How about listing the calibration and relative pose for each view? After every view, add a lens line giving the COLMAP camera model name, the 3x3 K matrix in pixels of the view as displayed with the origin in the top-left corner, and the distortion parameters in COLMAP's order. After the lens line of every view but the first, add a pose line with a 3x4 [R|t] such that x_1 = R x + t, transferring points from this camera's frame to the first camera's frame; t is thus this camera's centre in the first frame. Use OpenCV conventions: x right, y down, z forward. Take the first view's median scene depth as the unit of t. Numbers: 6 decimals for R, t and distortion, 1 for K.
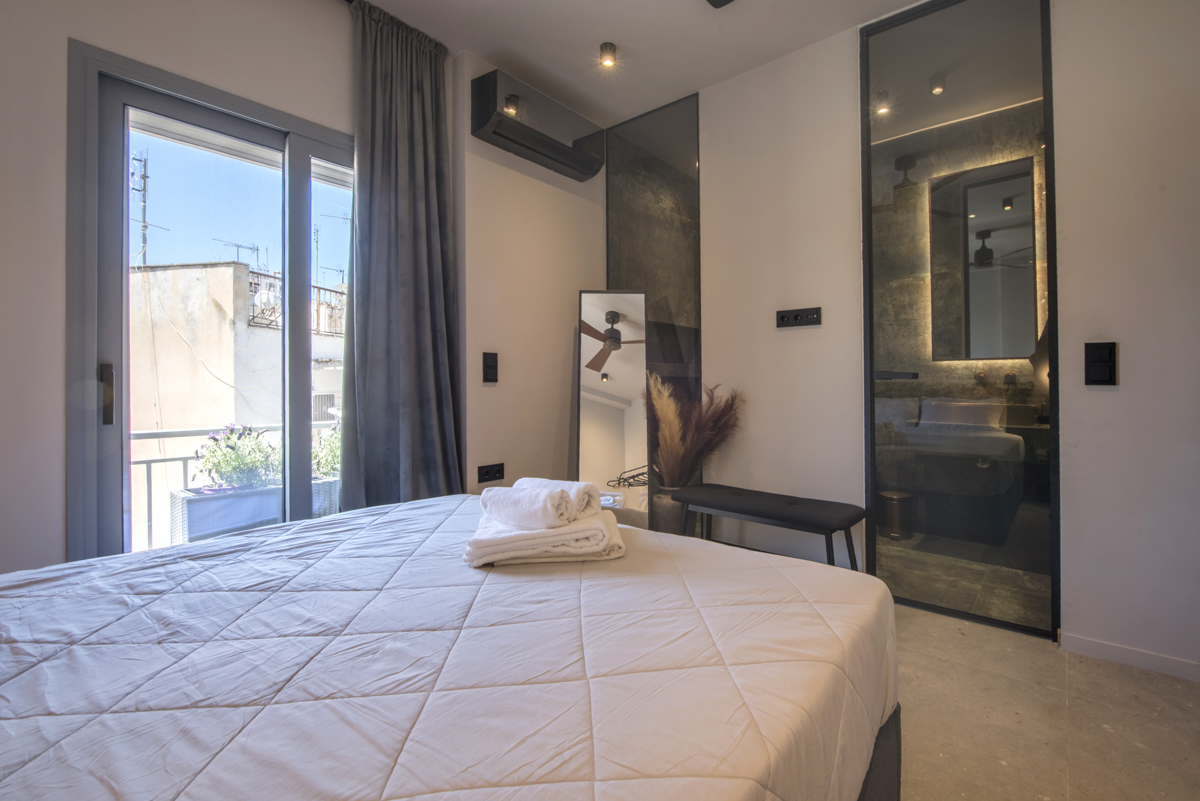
lens RADIAL K [[522.2, 0, 597.8], [0, 522.2, 383.4], [0, 0, 1]] dist [-0.021529, -0.000017]
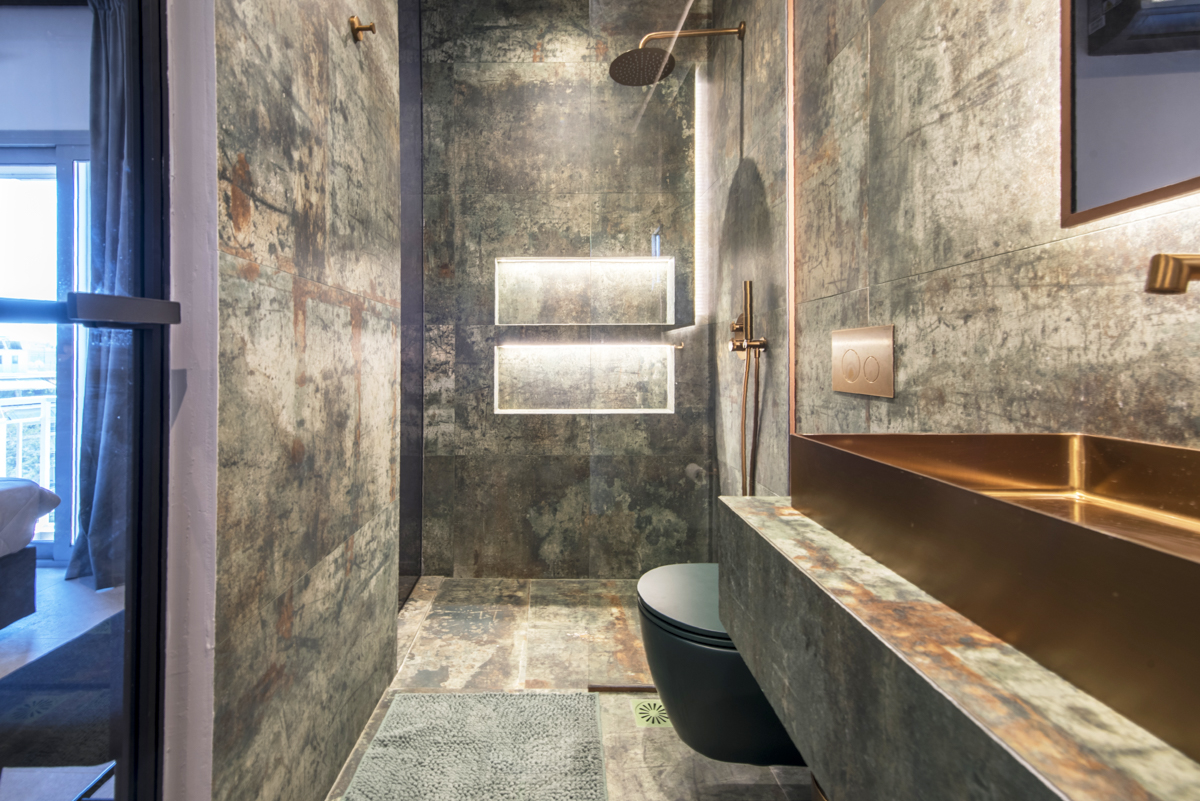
lens RADIAL K [[514.4, 0, 598.7], [0, 514.4, 368.4], [0, 0, 1]] dist [0.002271, 0.000205]
pose [[0.648158, 0.000934, -0.761505, 0.650749], [0.003494, 0.999985, 0.004200, 0.010089], [0.761498, -0.005383, 0.648145, 0.701605]]
